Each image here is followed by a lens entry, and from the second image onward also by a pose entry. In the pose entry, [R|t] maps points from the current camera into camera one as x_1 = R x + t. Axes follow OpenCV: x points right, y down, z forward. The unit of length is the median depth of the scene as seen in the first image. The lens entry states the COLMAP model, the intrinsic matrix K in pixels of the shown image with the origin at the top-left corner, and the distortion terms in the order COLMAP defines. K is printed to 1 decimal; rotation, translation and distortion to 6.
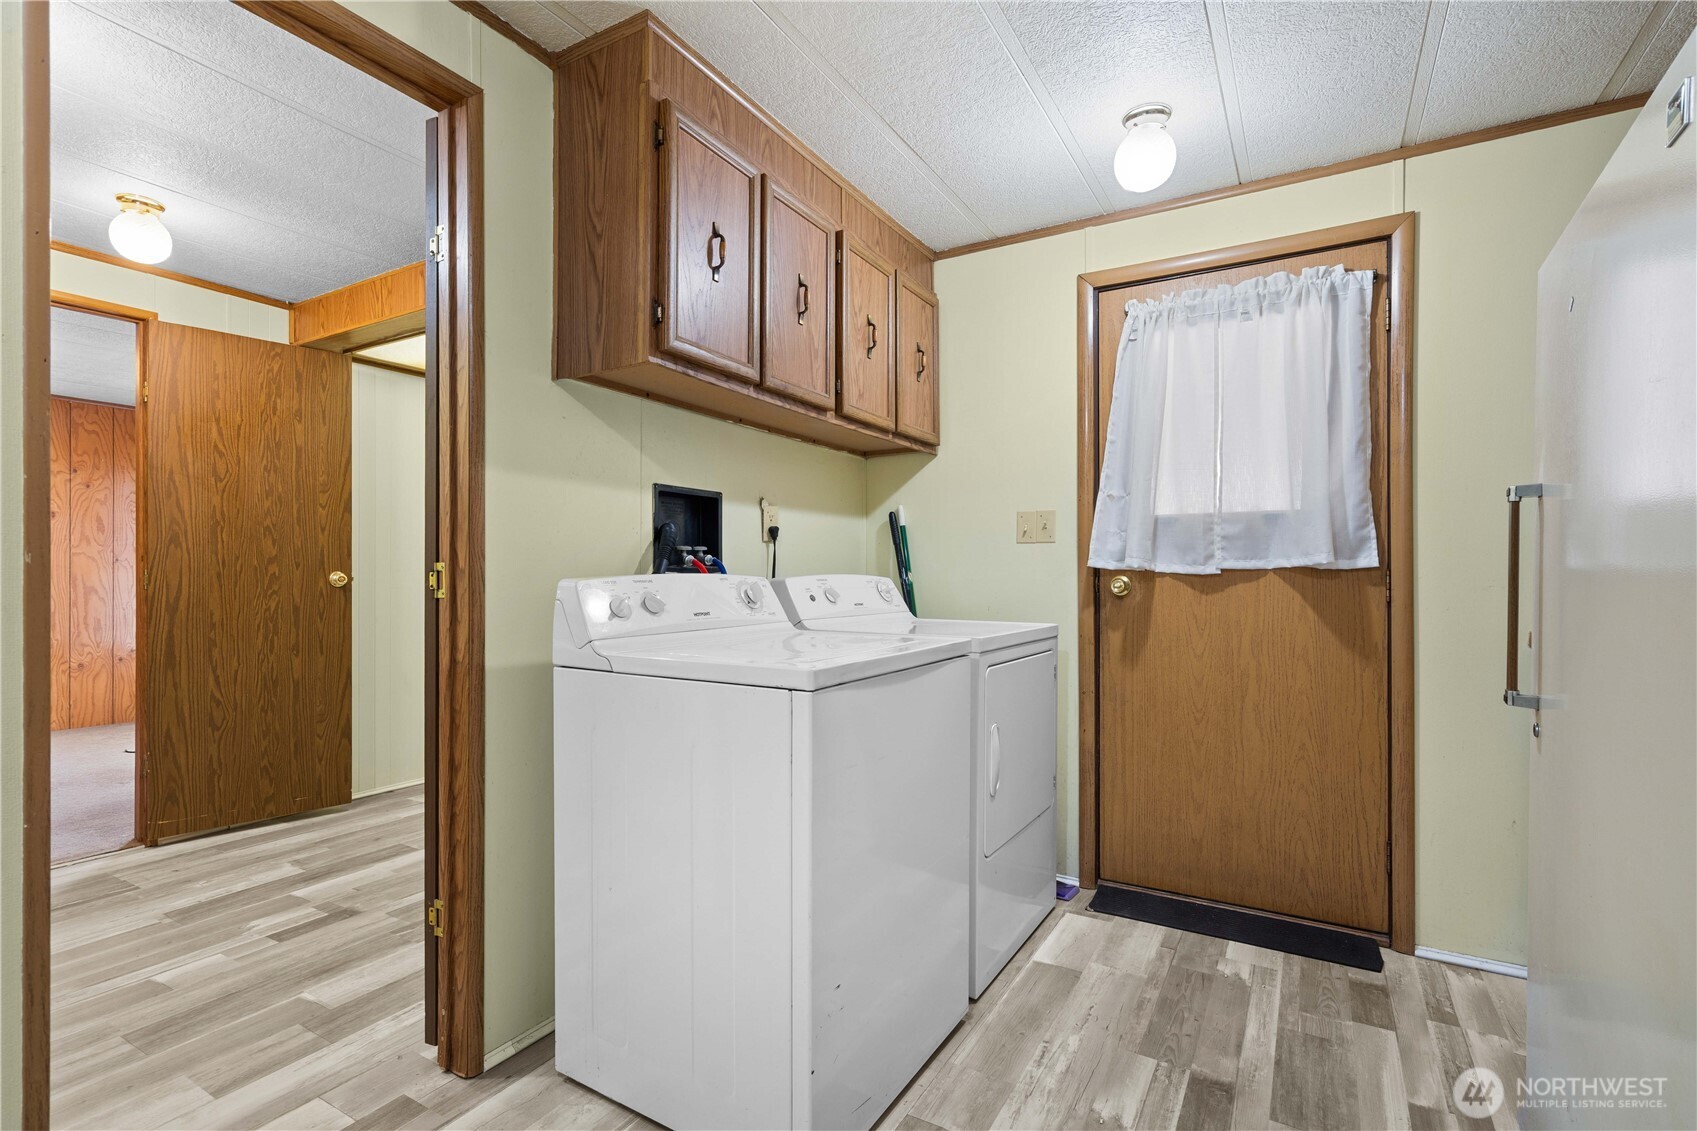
lens RADIAL K [[799.4, 0, 828.5], [0, 799.4, 569.6], [0, 0, 1]] dist [-0.002145, 0.000267]
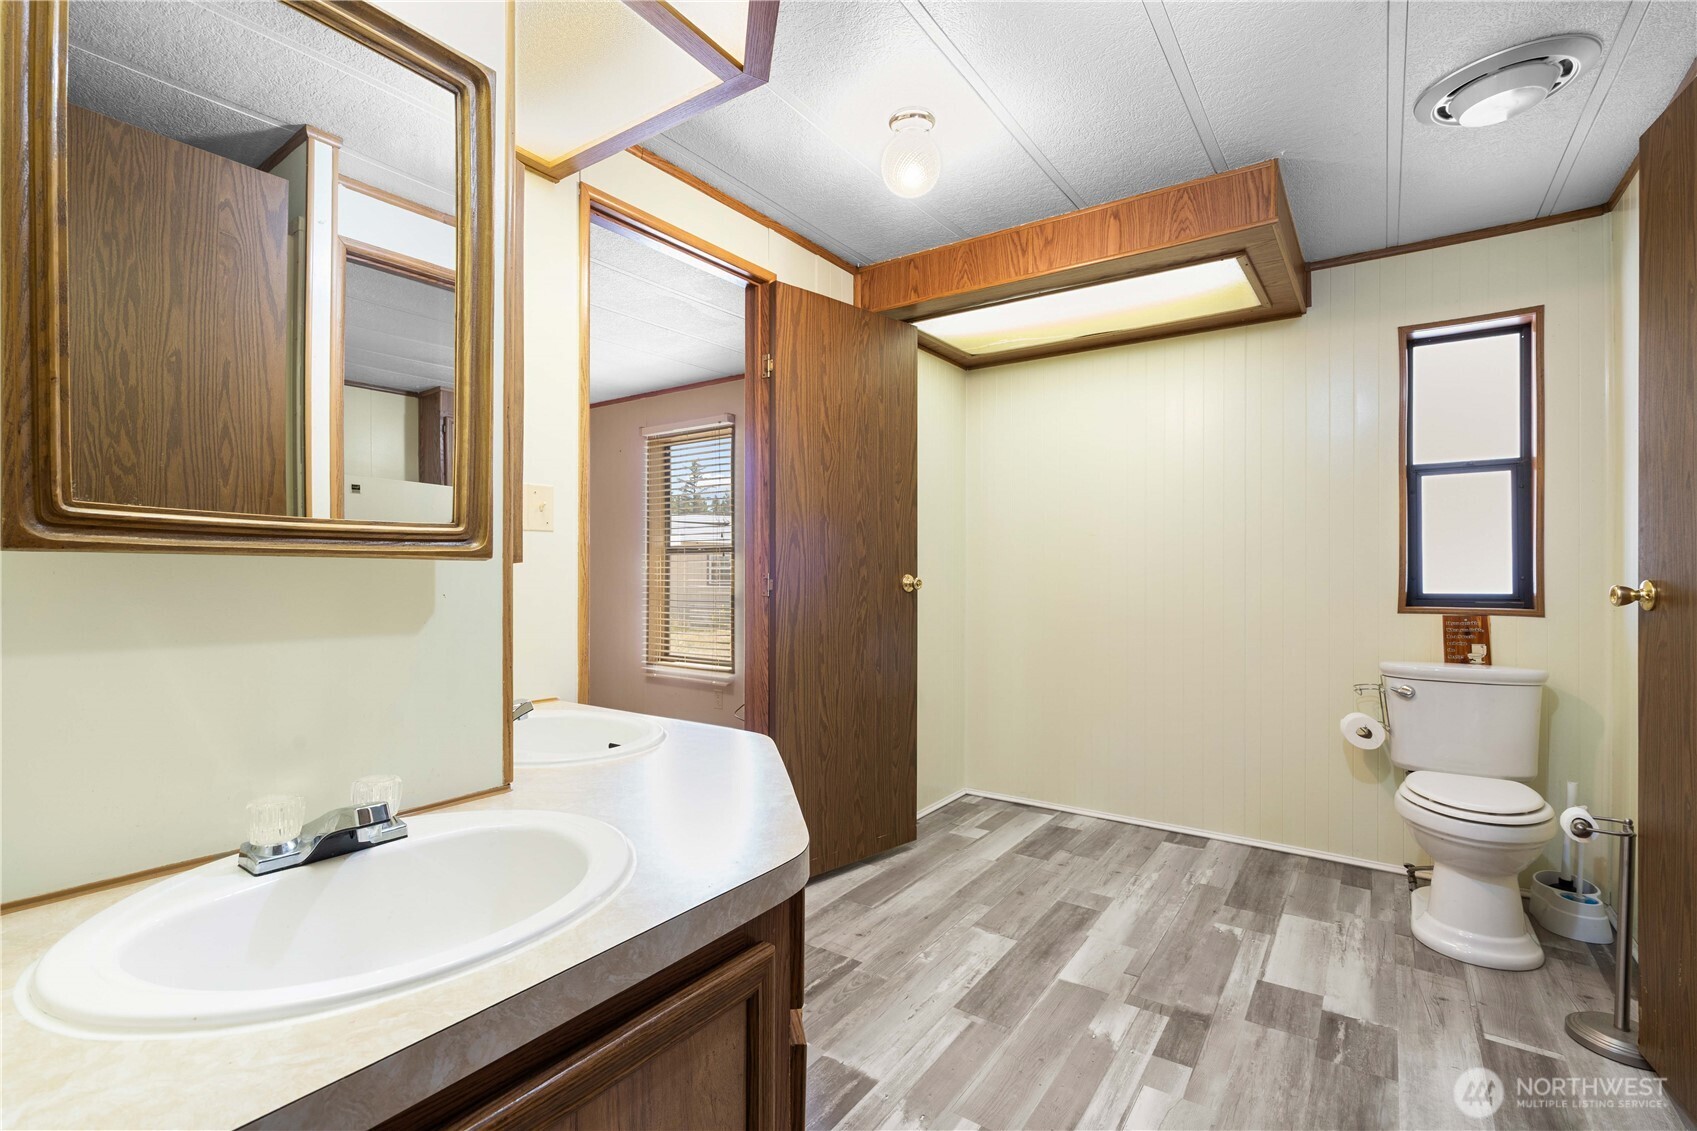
lens RADIAL K [[776.4, 0, 839.7], [0, 776.4, 565.4], [0, 0, 1]] dist [-0.000336, 0.000669]
pose [[0.997557, 0.001849, -0.069837, -0.691904], [-0.001476, 0.999984, 0.005399, -0.012697], [0.069846, -0.005283, 0.997544, 0.167962]]
